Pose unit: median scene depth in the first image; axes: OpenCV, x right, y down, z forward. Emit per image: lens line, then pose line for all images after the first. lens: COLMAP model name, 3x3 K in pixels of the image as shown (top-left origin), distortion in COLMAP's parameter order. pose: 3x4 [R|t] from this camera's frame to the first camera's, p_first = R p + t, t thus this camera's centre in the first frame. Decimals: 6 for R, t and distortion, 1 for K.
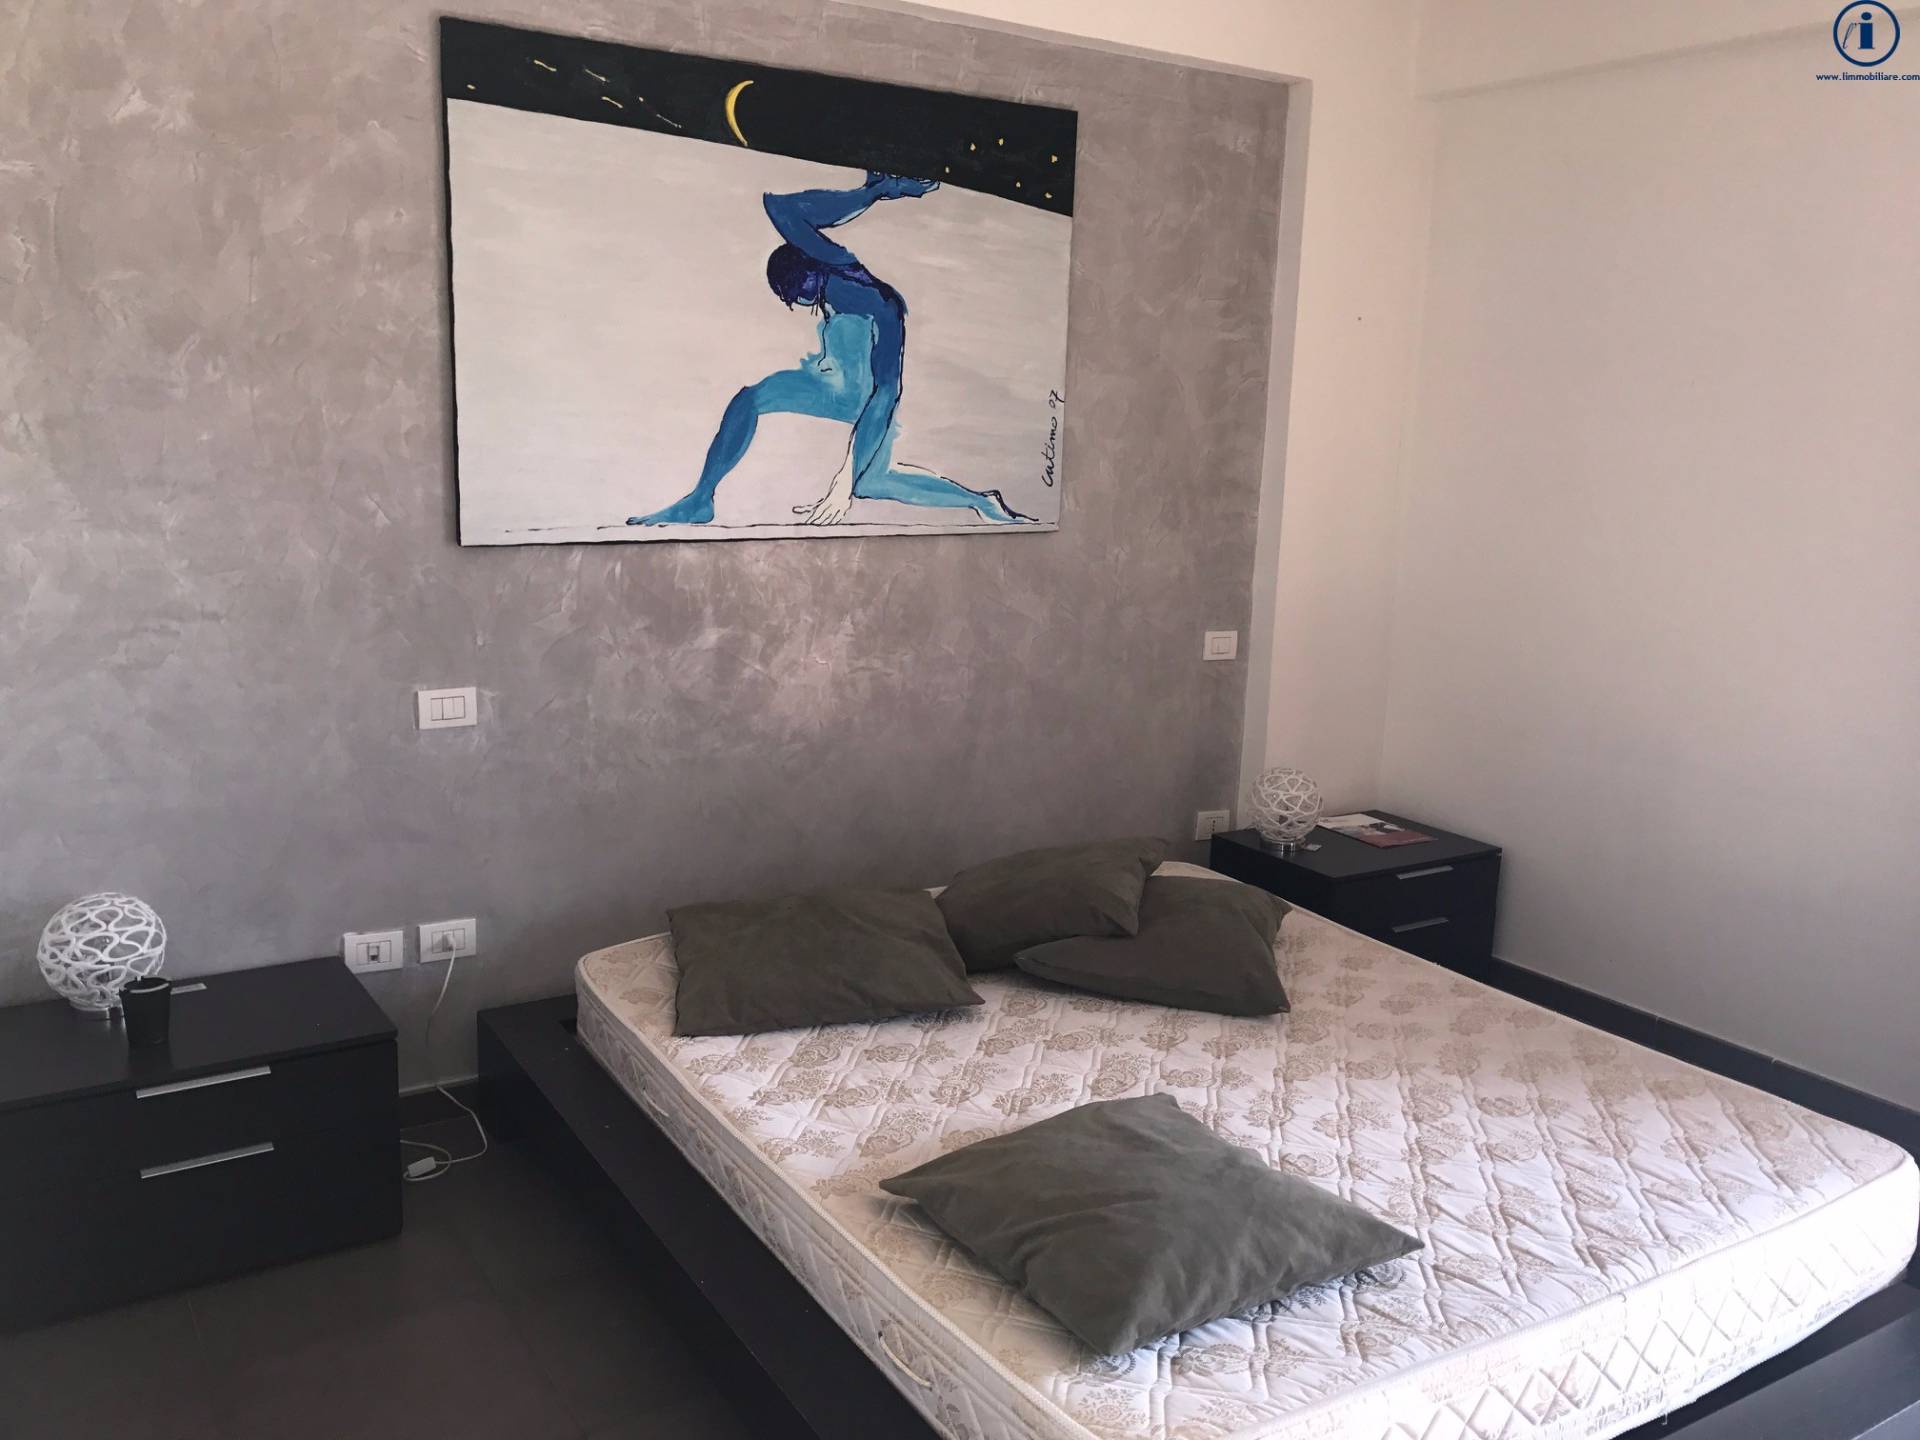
lens RADIAL K [[1556.2, 0, 960.0], [0, 1556.2, 720.0], [0, 0, 1]] dist [0.080258, -0.264419]
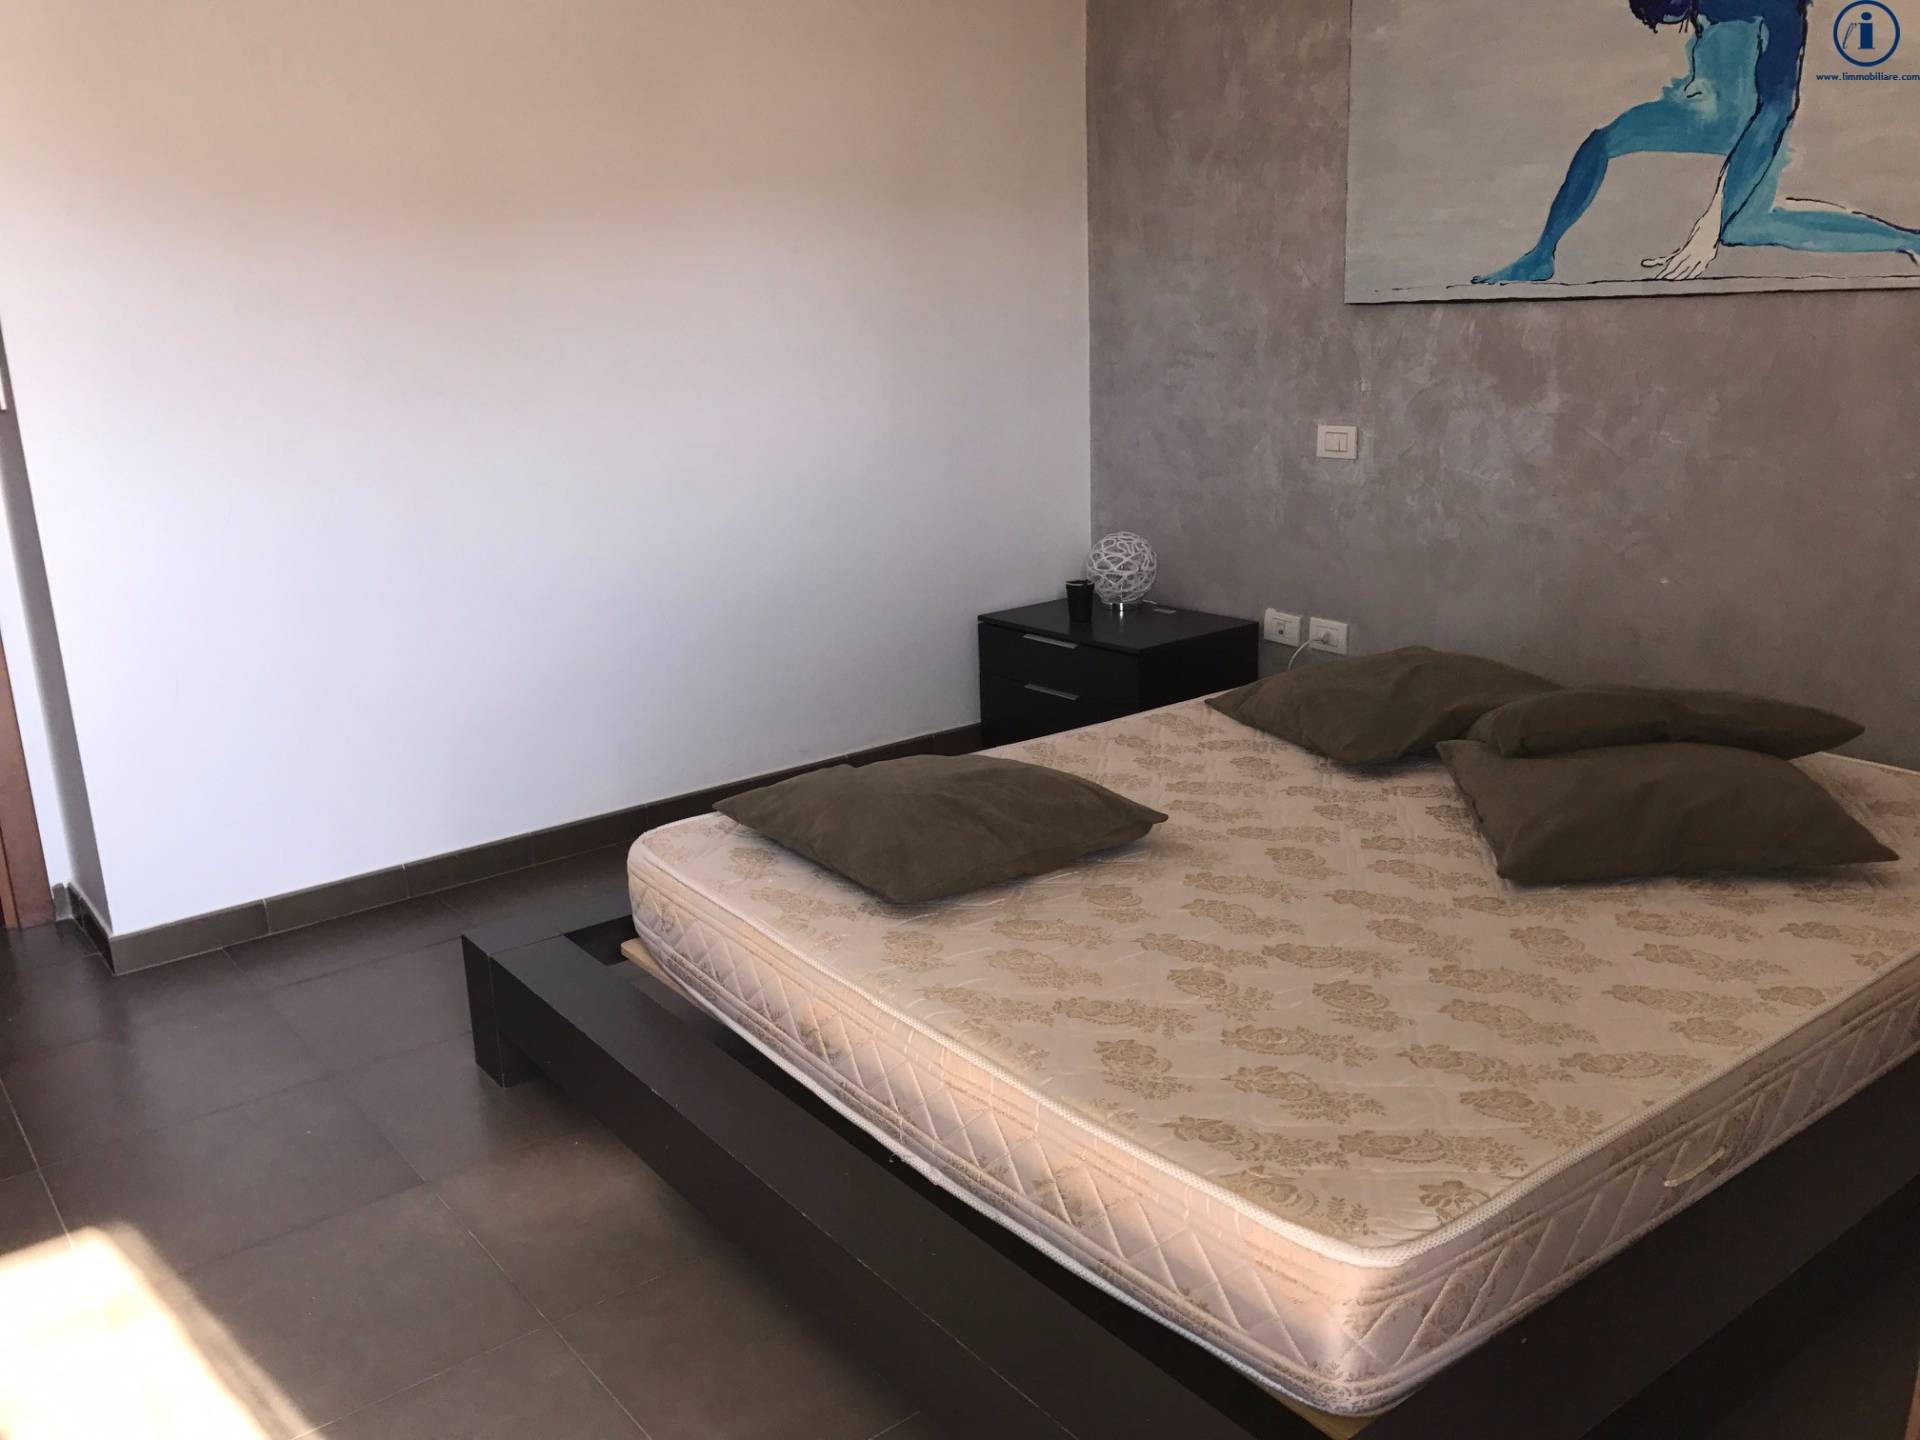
lens RADIAL K [[1582.3, 0, 960.0], [0, 1582.3, 720.0], [0, 0, 1]] dist [0.010464, 0.000854]
pose [[0.089181, 0.228121, -0.969540, 0.828233], [-0.154143, 0.964852, 0.212840, -0.014978], [0.984016, 0.130467, 0.121210, 0.550046]]
